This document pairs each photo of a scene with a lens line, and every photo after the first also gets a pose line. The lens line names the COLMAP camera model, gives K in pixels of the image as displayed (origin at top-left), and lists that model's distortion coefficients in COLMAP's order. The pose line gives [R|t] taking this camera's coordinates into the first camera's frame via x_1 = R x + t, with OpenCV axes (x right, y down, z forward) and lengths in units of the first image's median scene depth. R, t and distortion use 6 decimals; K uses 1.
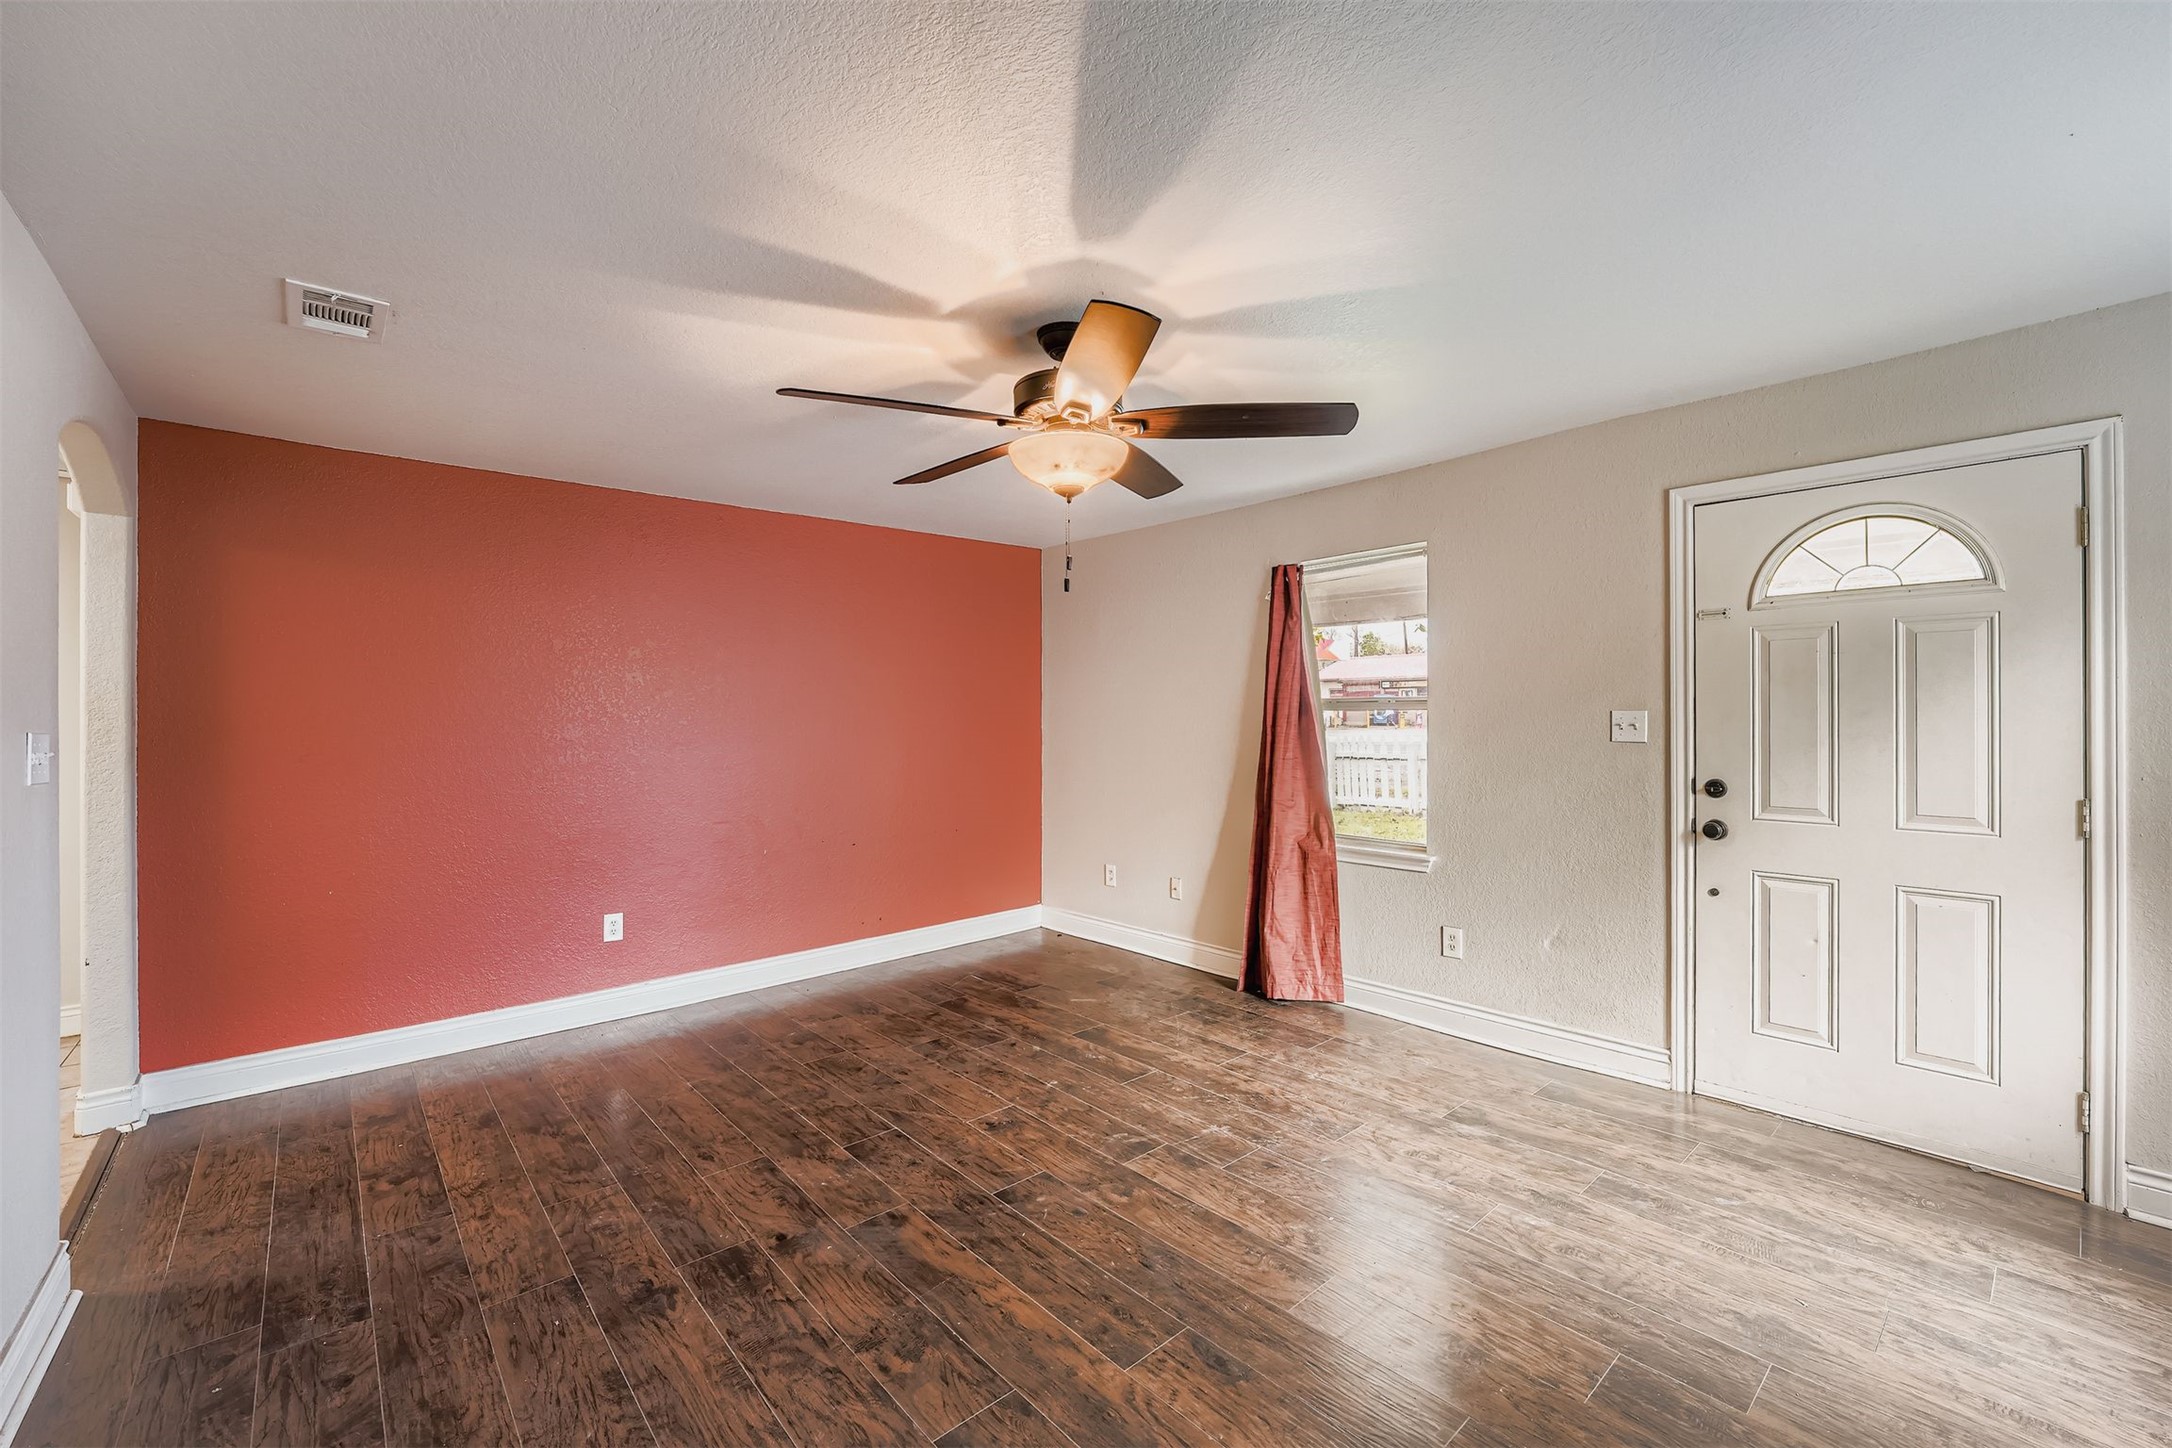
lens RADIAL K [[880.1, 0, 1075.4], [0, 880.1, 710.9], [0, 0, 1]] dist [-0.007622, -0.000106]
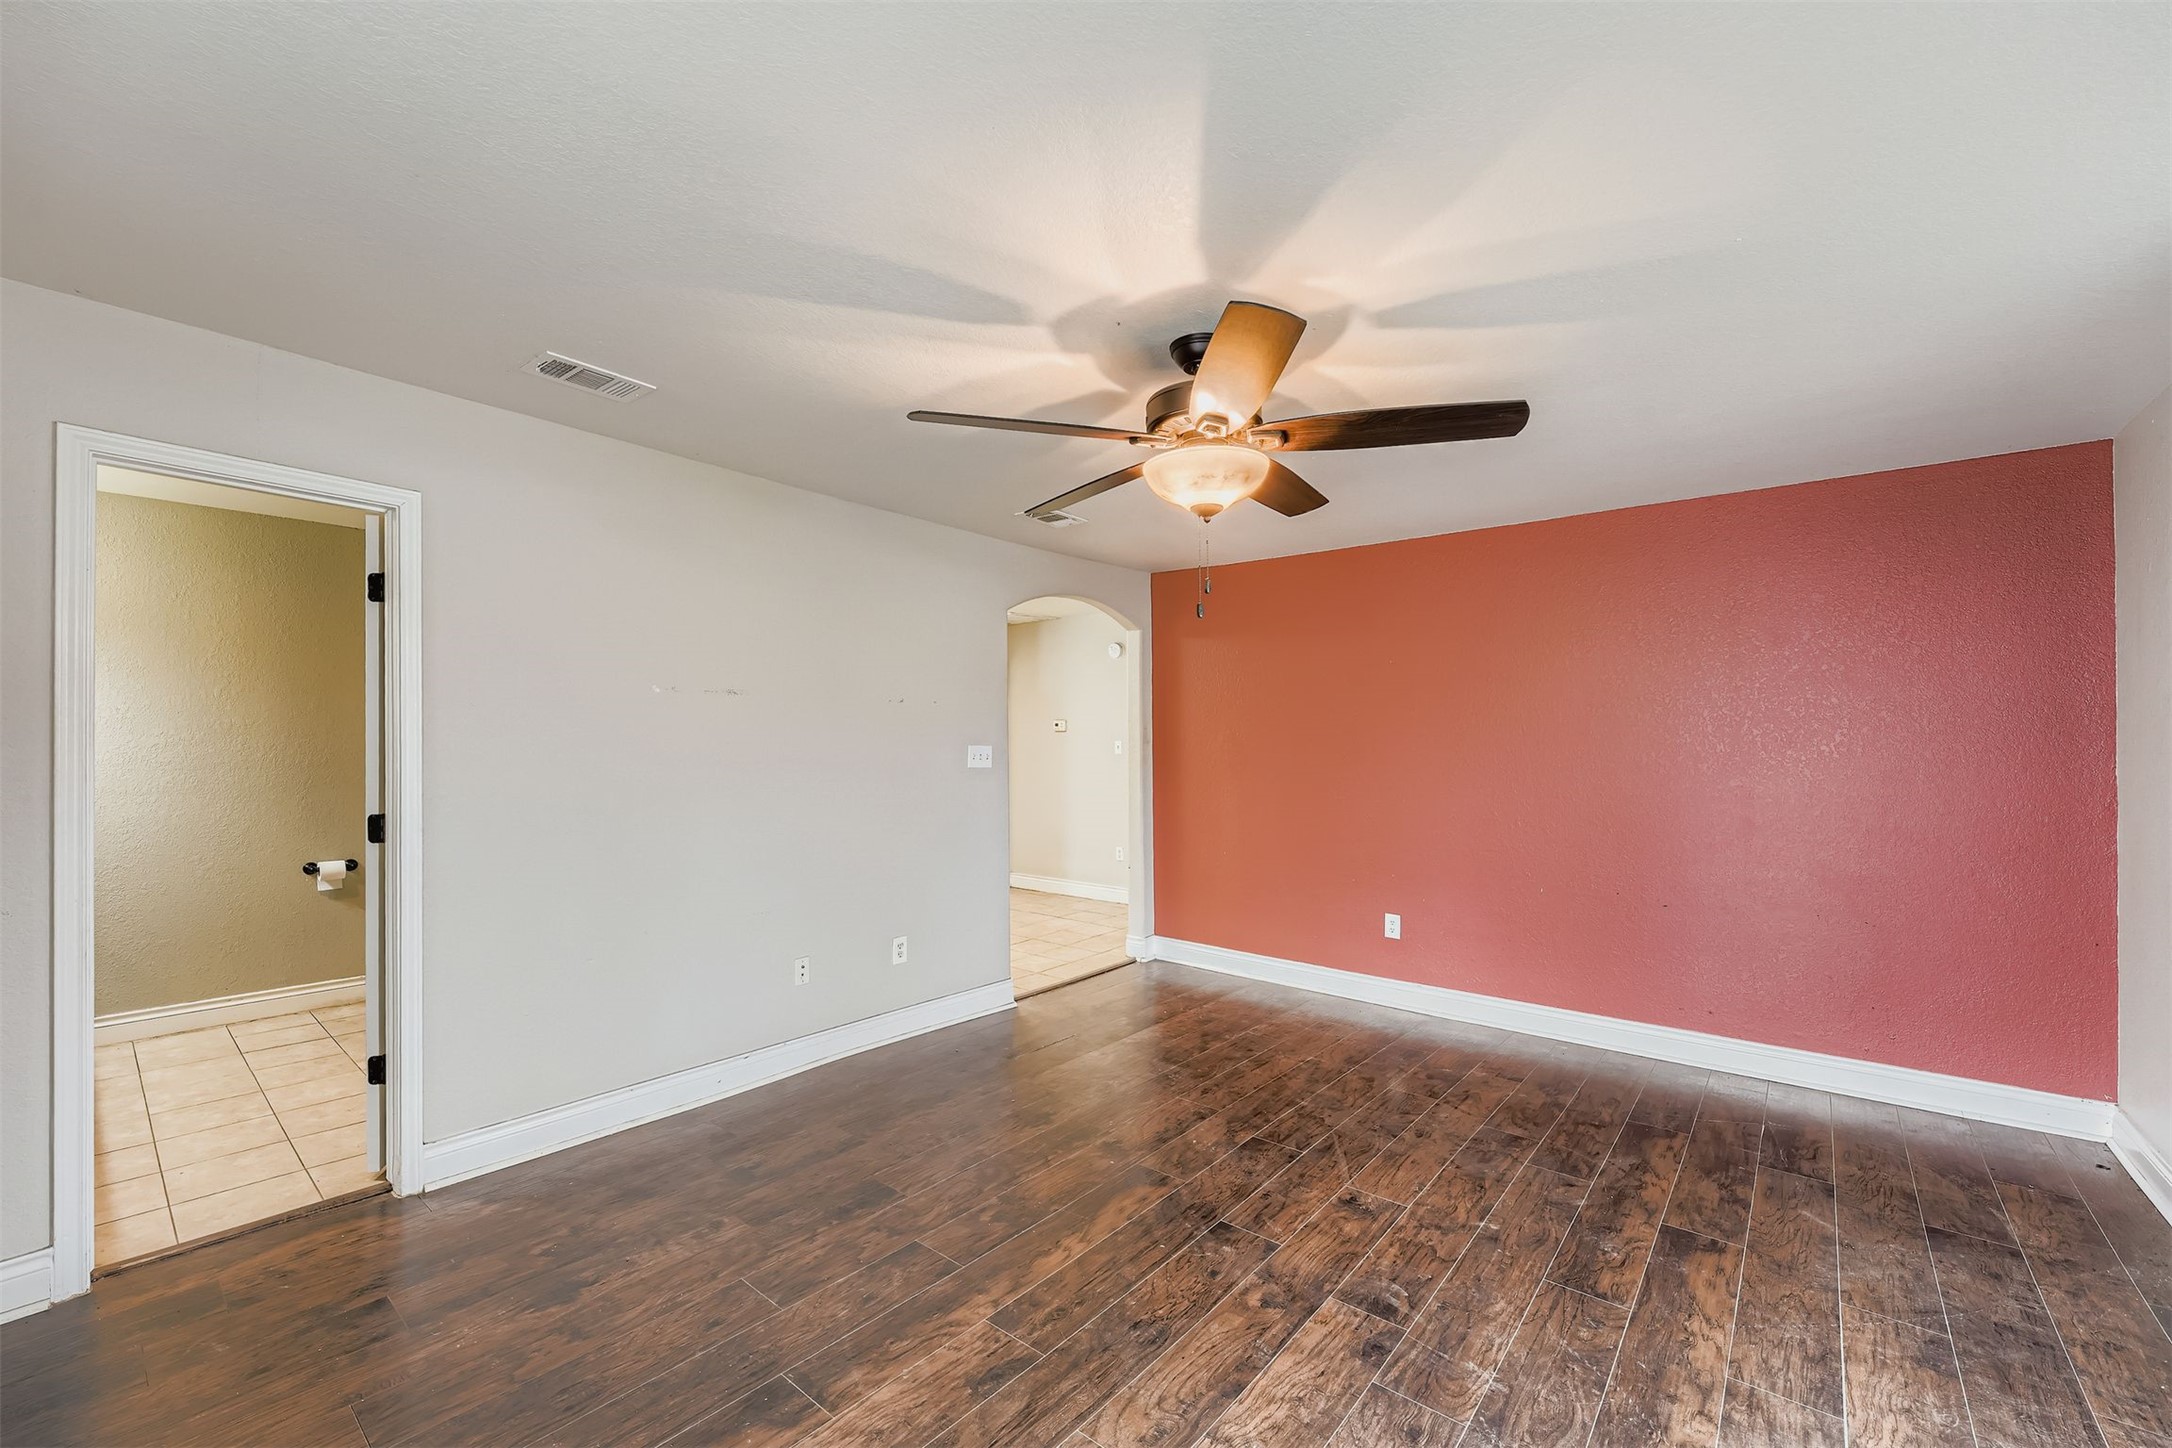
lens RADIAL K [[880.1, 0, 1084.7], [0, 880.1, 729.4], [0, 0, 1]] dist [-0.007622, -0.000106]
pose [[0.162824, -0.001925, -0.986653, 0.735741], [-0.004084, 0.999988, -0.002625, -0.005445], [0.986647, 0.004457, 0.162814, 0.576262]]
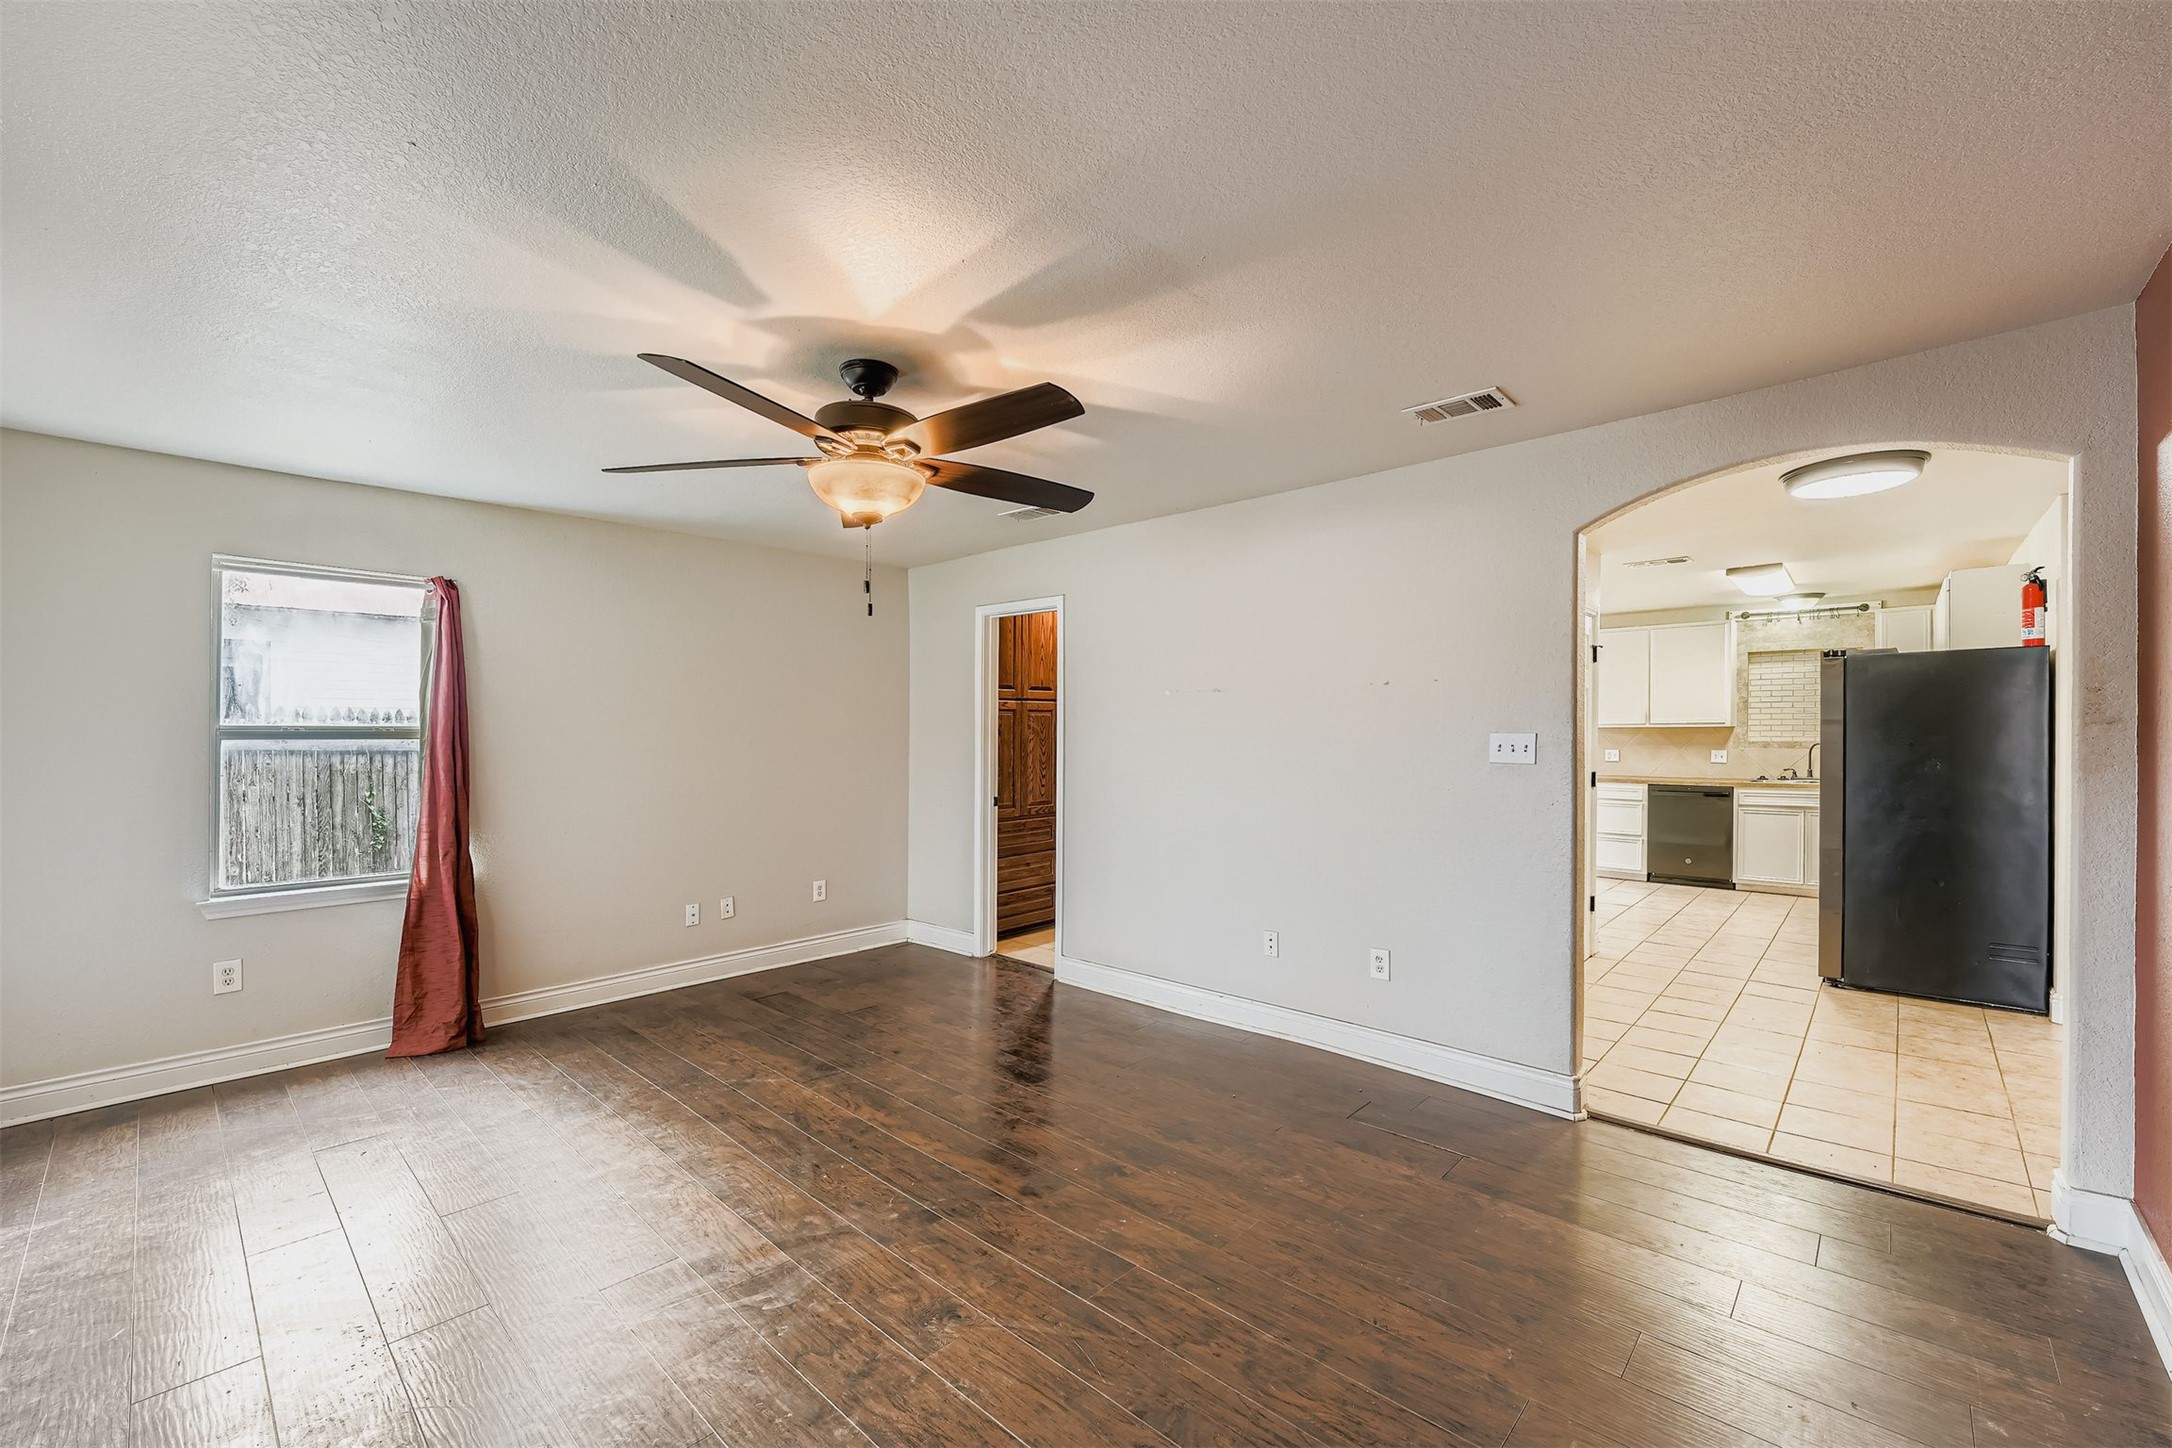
lens RADIAL K [[880.1, 0, 1085.4], [0, 880.1, 737.5], [0, 0, 1]] dist [-0.007622, -0.000106]
pose [[-0.993843, 0.018912, -0.109176, -0.131765], [0.018668, 0.999820, 0.003254, 0.009859], [0.109217, 0.001196, -0.994017, 1.687611]]
